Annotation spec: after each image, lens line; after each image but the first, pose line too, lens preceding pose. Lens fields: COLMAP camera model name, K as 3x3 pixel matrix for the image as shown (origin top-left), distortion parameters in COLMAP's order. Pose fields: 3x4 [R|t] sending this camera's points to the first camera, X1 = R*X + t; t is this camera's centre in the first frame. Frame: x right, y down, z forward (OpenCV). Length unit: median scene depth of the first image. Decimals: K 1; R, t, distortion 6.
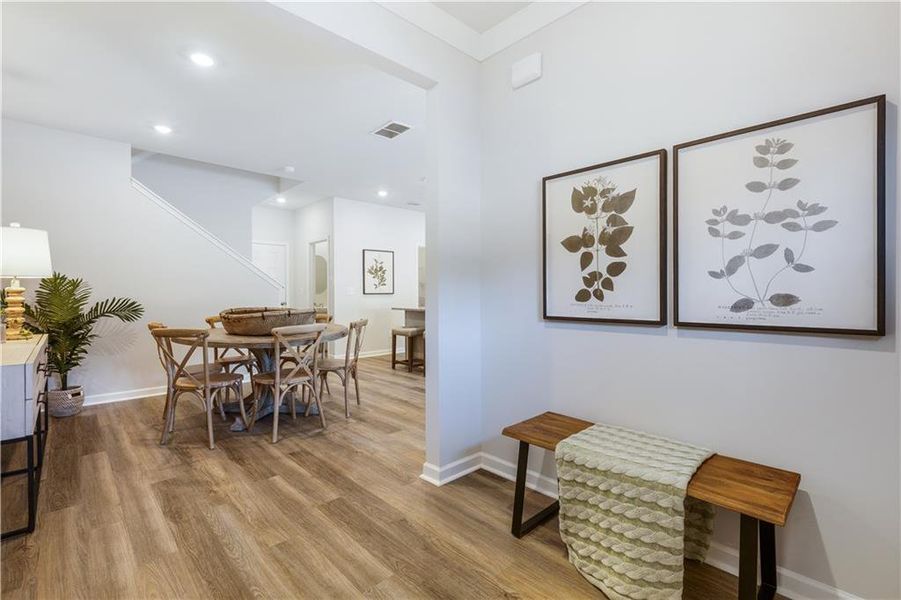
lens RADIAL K [[409.4, 0, 448.0], [0, 409.4, 295.4], [0, 0, 1]] dist [0.002460, -0.001423]
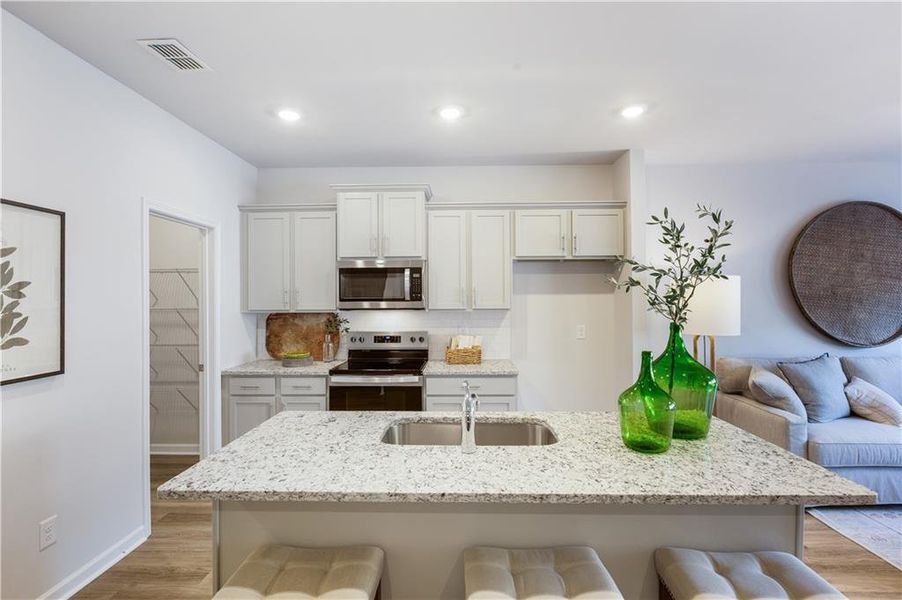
lens RADIAL K [[423.9, 0, 452.7], [0, 423.9, 295.6], [0, 0, 1]] dist [-0.007322, -0.000867]
pose [[0.697775, 0.005497, 0.716296, -0.160160], [0.005953, 0.999892, -0.013473, -0.051119], [-0.716292, 0.013665, 0.697666, 0.665391]]
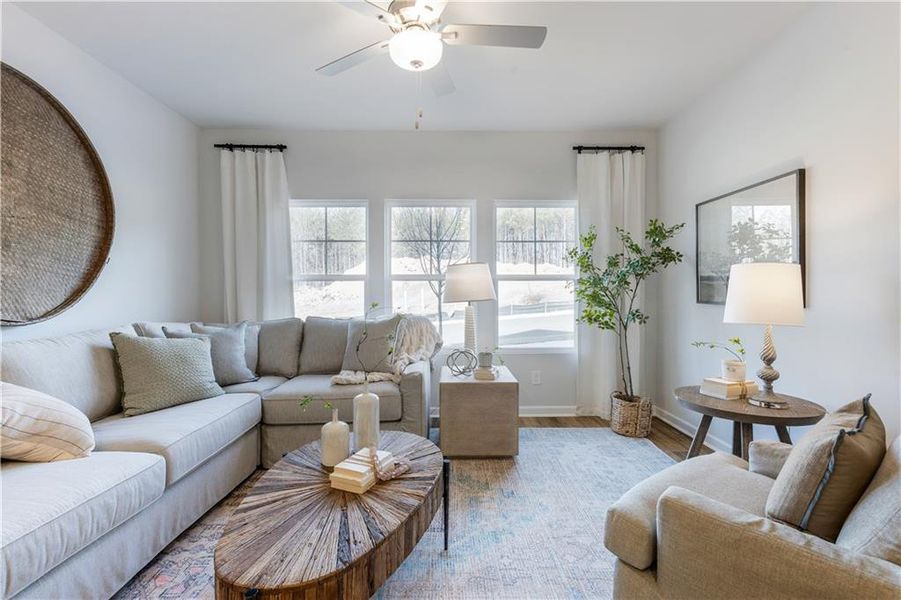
lens RADIAL K [[409.4, 0, 453.4], [0, 409.4, 297.1], [0, 0, 1]] dist [0.002460, -0.001423]
pose [[-0.741999, 0.001982, 0.670398, 0.156541], [0.008117, 0.999949, 0.006029, -0.009104], [-0.670351, 0.009915, -0.741977, 0.670744]]
